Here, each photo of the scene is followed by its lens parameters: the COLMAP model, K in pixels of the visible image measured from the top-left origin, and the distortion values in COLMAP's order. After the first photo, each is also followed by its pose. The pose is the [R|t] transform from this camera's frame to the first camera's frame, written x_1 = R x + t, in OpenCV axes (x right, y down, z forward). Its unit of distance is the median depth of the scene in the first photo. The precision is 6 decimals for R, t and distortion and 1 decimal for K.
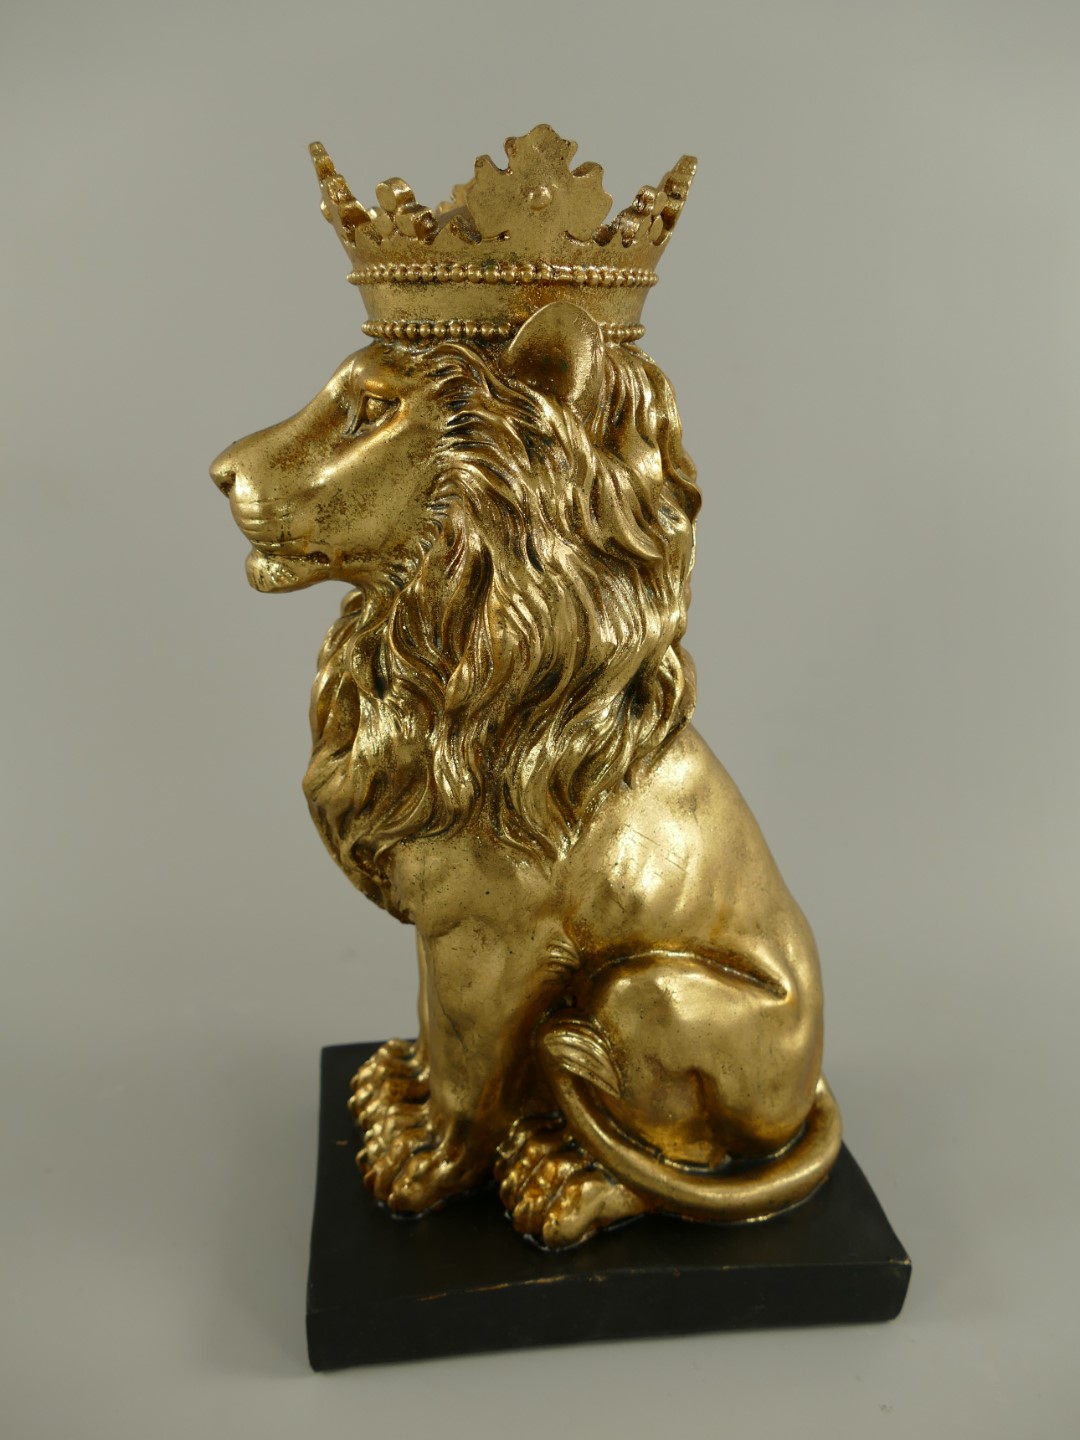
lens RADIAL K [[1111.4, 0, 540.0], [0, 1111.4, 720.0], [0, 0, 1]] dist [-0.004040, -0.001354]
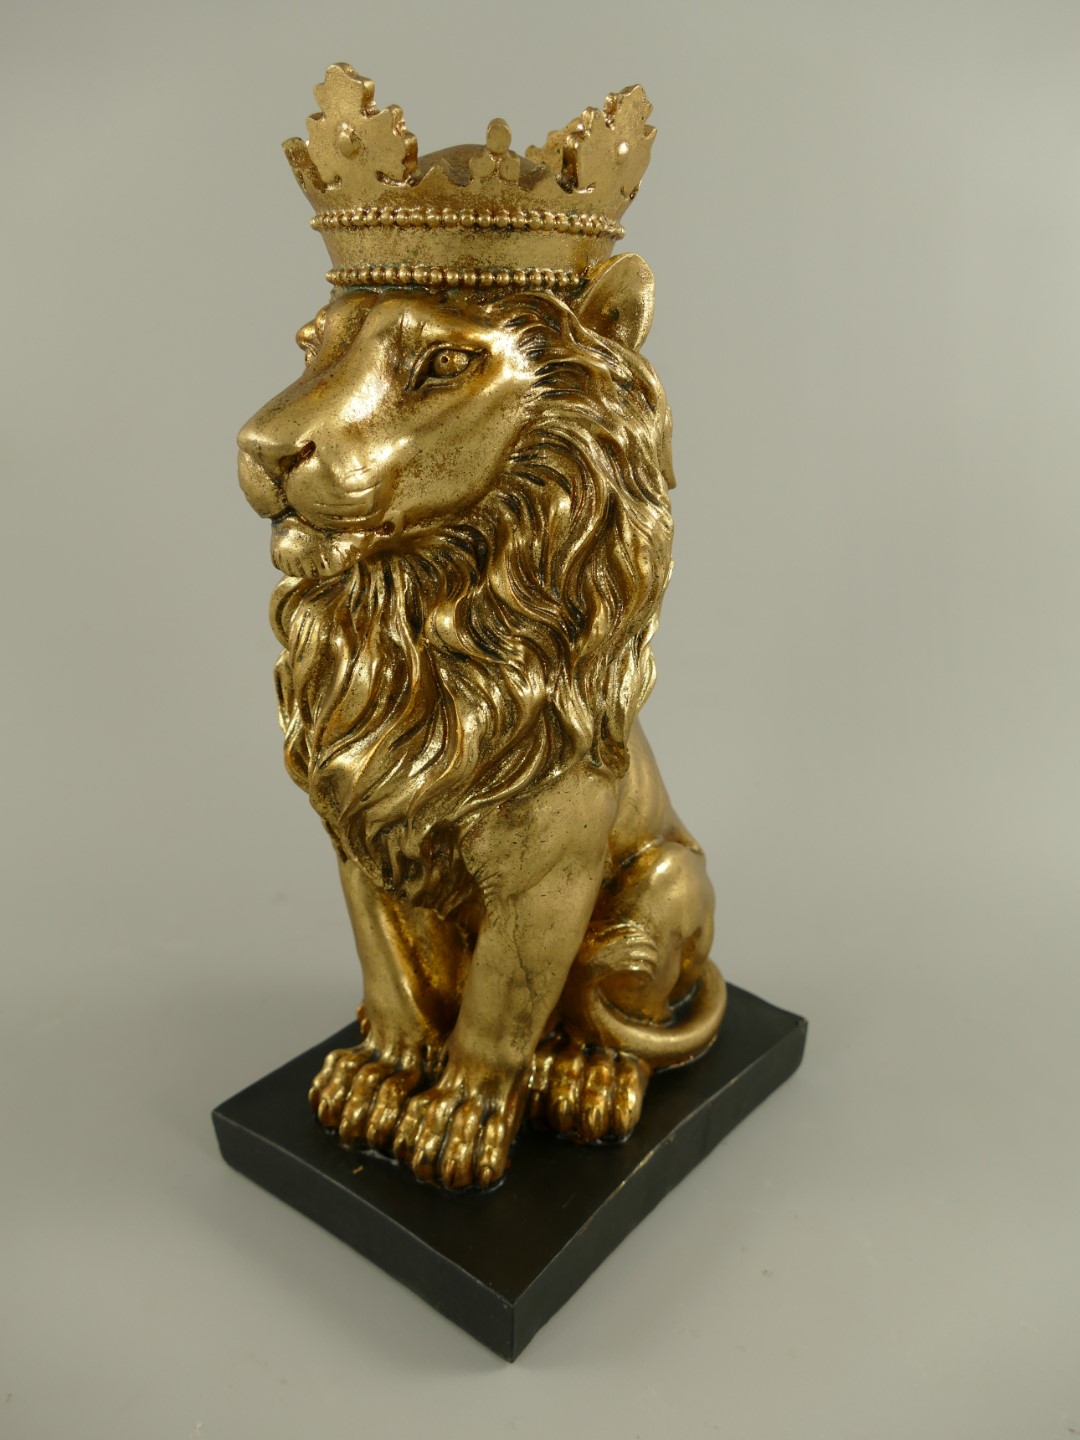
lens RADIAL K [[1141.5, 0, 540.0], [0, 1141.5, 720.0], [0, 0, 1]] dist [-0.042317, -0.001022]
pose [[0.819736, -0.226793, 0.525925, -0.636234], [0.199283, 0.973824, 0.109327, -0.068411], [-0.536953, 0.015189, 0.843475, 0.129773]]
